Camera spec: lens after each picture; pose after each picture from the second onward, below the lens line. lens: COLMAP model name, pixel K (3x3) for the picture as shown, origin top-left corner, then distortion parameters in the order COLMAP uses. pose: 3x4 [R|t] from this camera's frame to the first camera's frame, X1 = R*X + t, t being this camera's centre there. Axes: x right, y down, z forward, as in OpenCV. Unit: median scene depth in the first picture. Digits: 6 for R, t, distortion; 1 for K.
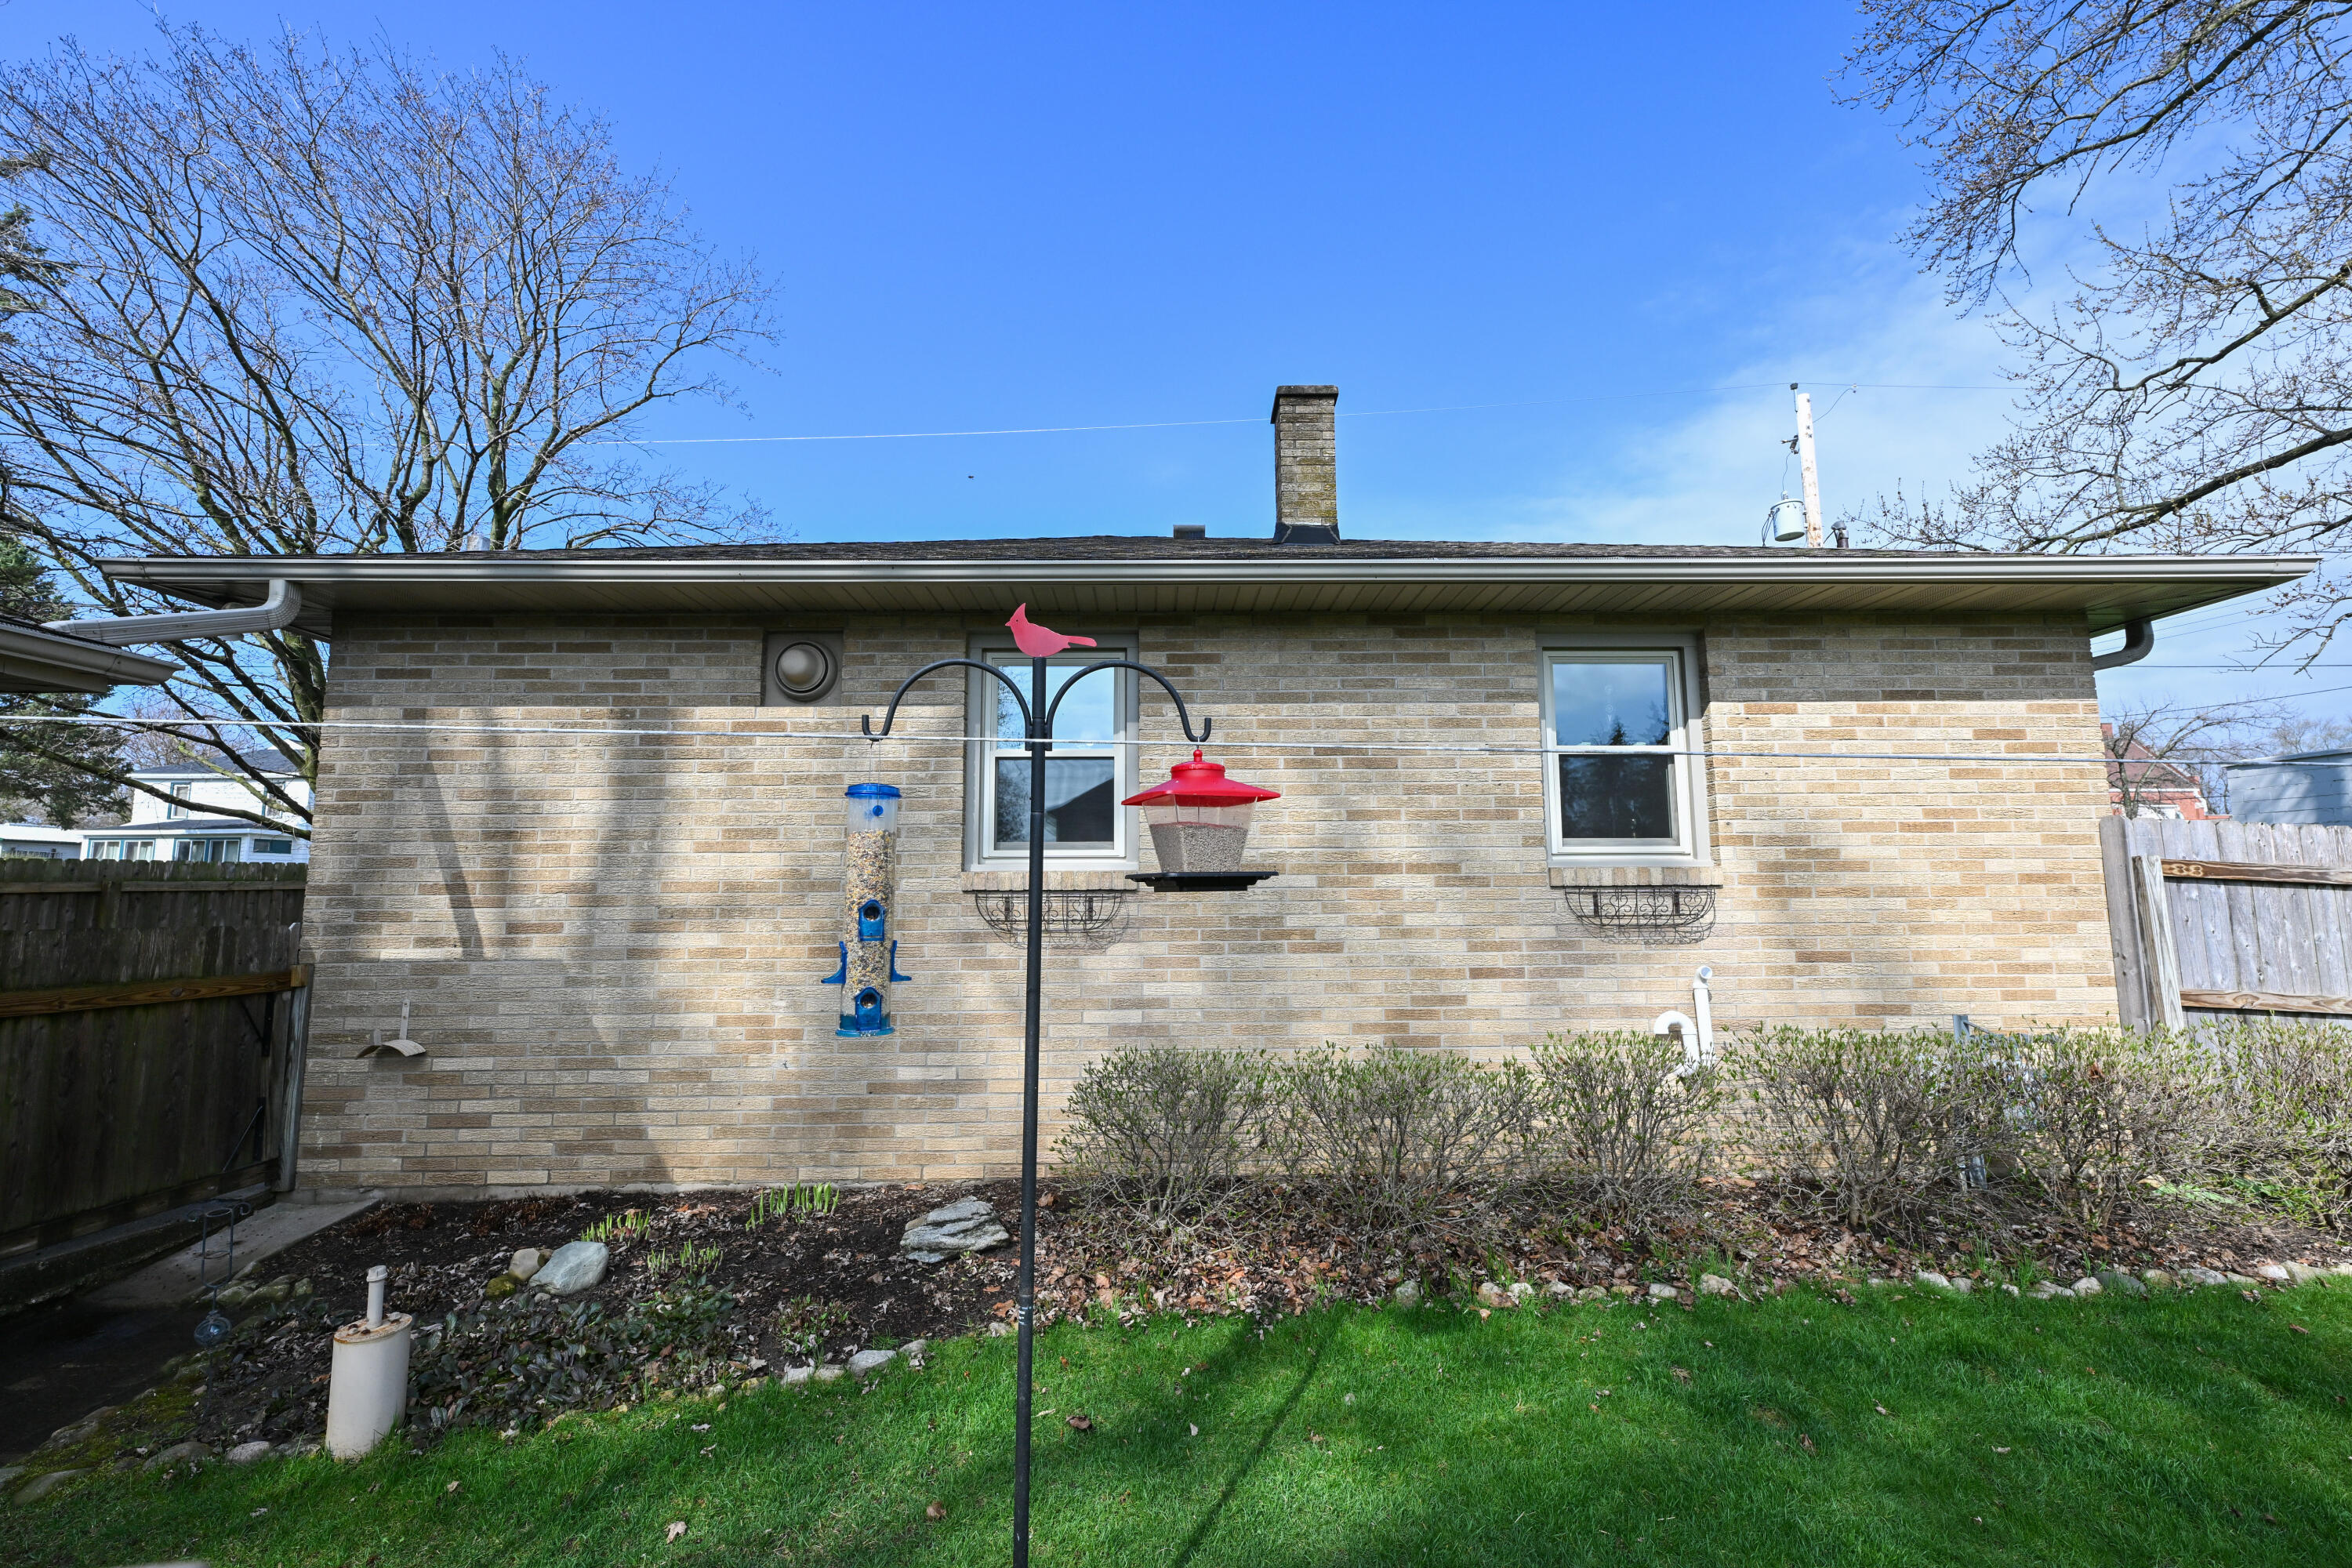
lens RADIAL K [[961.7, 0, 1176.6], [0, 961.7, 785.8], [0, 0, 1]] dist [-0.000982, -0.000026]
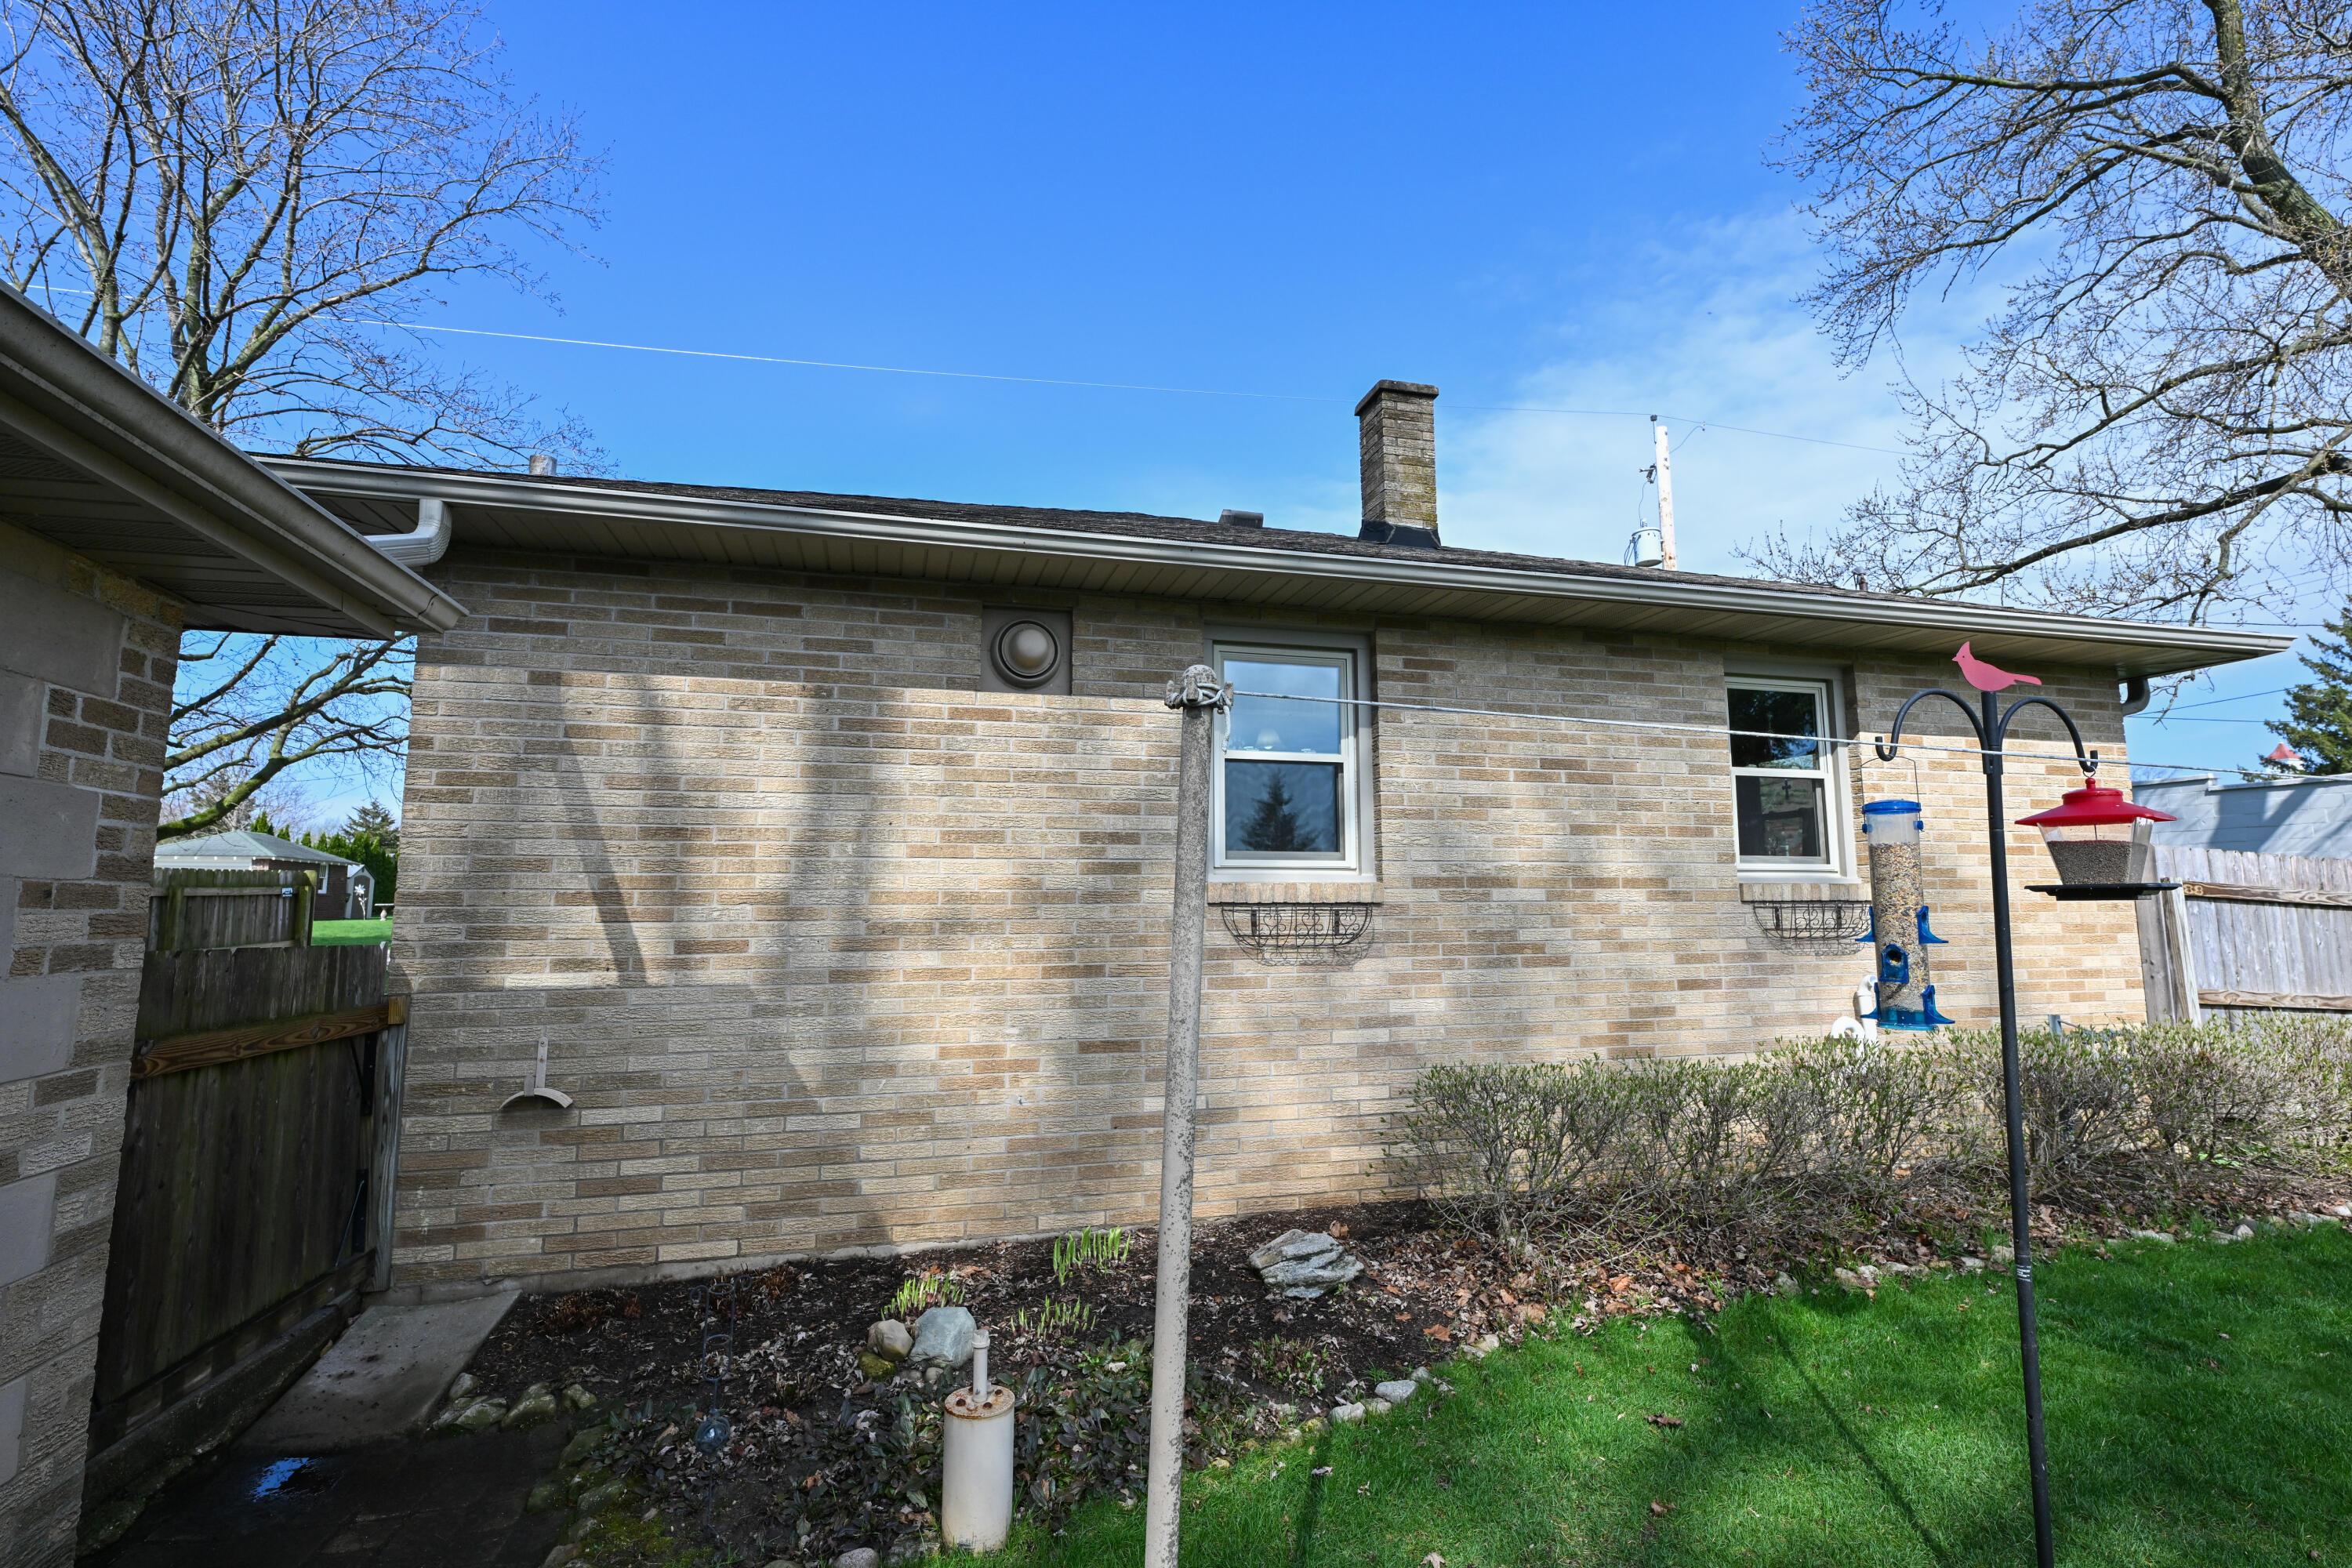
lens RADIAL K [[1083.8, 0, 1179.5], [0, 1083.8, 780.2], [0, 0, 1]] dist [-0.001088, -0.000693]
pose [[0.969201, 0.031407, 0.244259, -0.502766], [-0.029389, 0.999497, -0.011903, 0.004672], [-0.244510, 0.004358, 0.969637, 0.001501]]
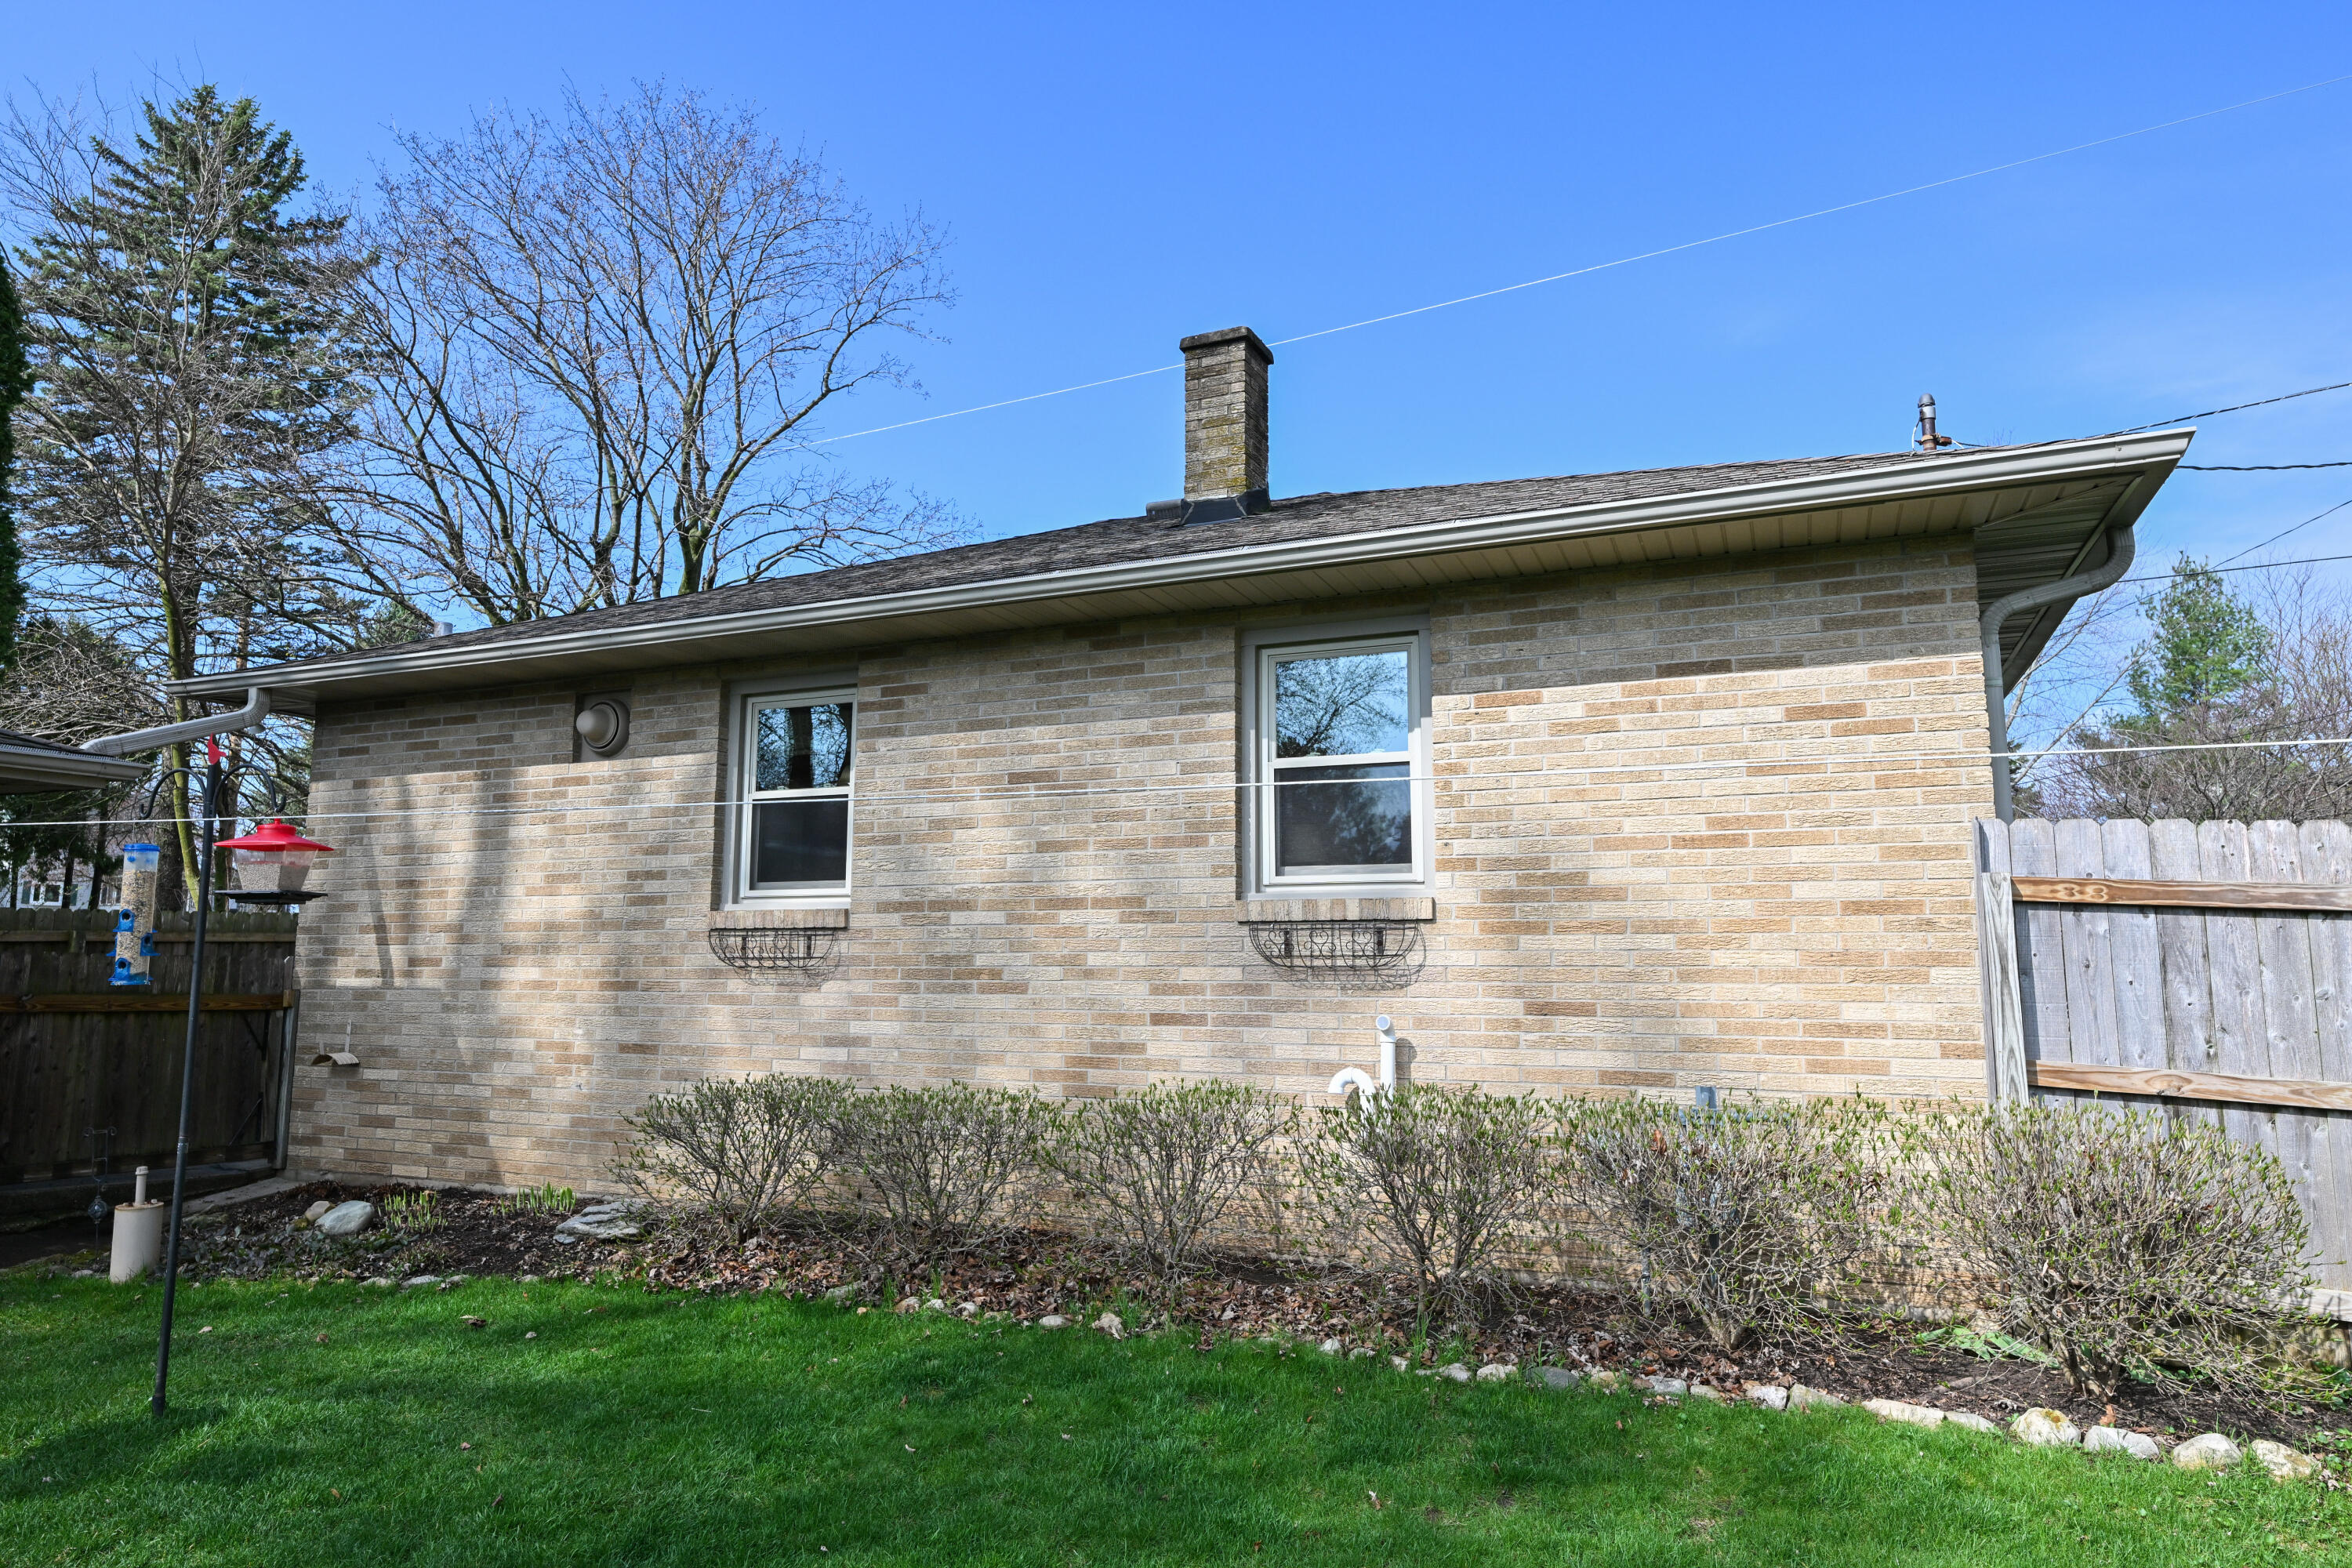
lens RADIAL K [[1428.8, 0, 1172.5], [0, 1428.8, 783.7], [0, 0, 1]] dist [-0.001385, -0.000805]
pose [[0.908519, -0.045969, -0.415307, 0.884707], [0.038460, 0.998910, -0.026432, 0.011159], [0.416069, 0.008041, 0.909297, -0.207186]]
